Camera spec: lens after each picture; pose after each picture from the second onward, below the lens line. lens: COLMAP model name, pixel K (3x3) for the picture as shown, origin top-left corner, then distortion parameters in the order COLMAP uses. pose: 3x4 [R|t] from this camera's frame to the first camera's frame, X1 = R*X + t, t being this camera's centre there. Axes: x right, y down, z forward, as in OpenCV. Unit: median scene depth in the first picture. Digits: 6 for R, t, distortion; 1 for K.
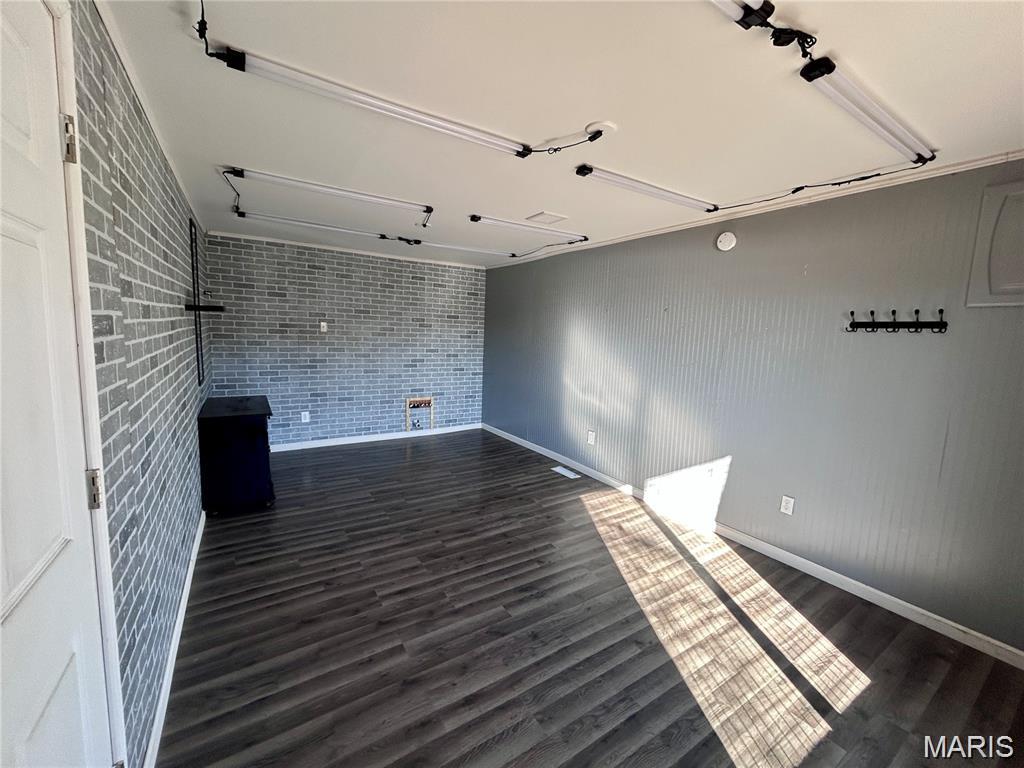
lens RADIAL K [[412.7, 0, 514.8], [0, 412.7, 378.9], [0, 0, 1]] dist [0.003452, 0.000853]
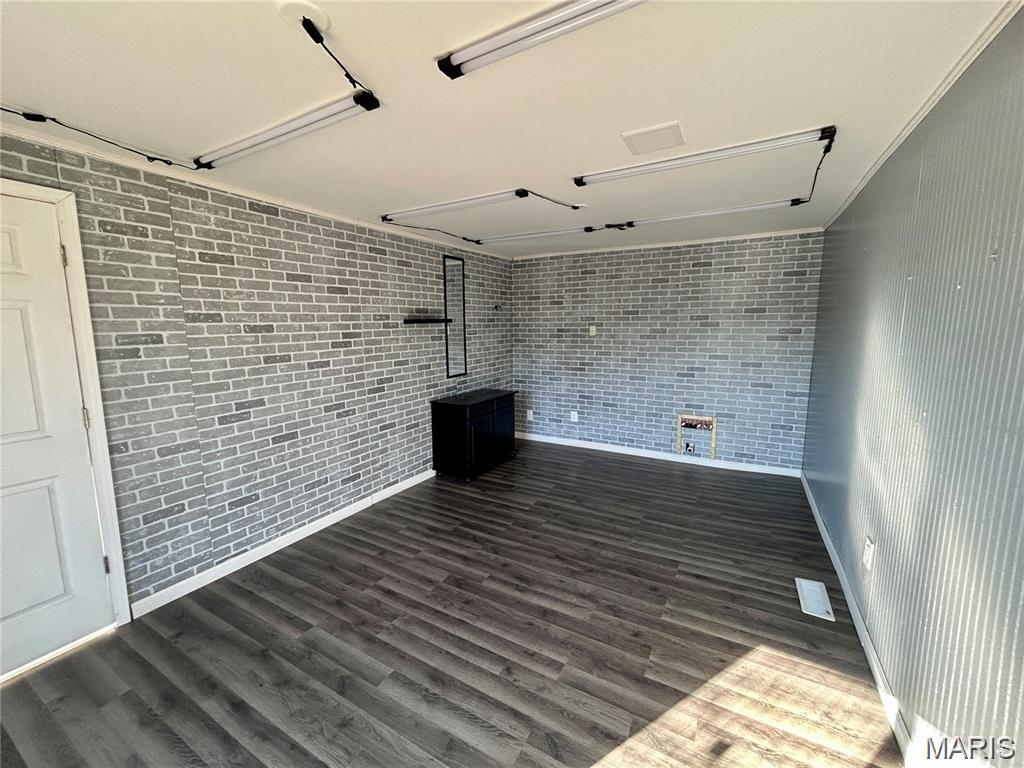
lens RADIAL K [[412.7, 0, 512.3], [0, 412.7, 381.9], [0, 0, 1]] dist [0.003452, 0.000853]
pose [[0.463927, 0.082753, -0.882000, 0.353455], [-0.078439, 0.995554, 0.052148, -0.039730], [0.882394, 0.044990, 0.468355, 0.371134]]
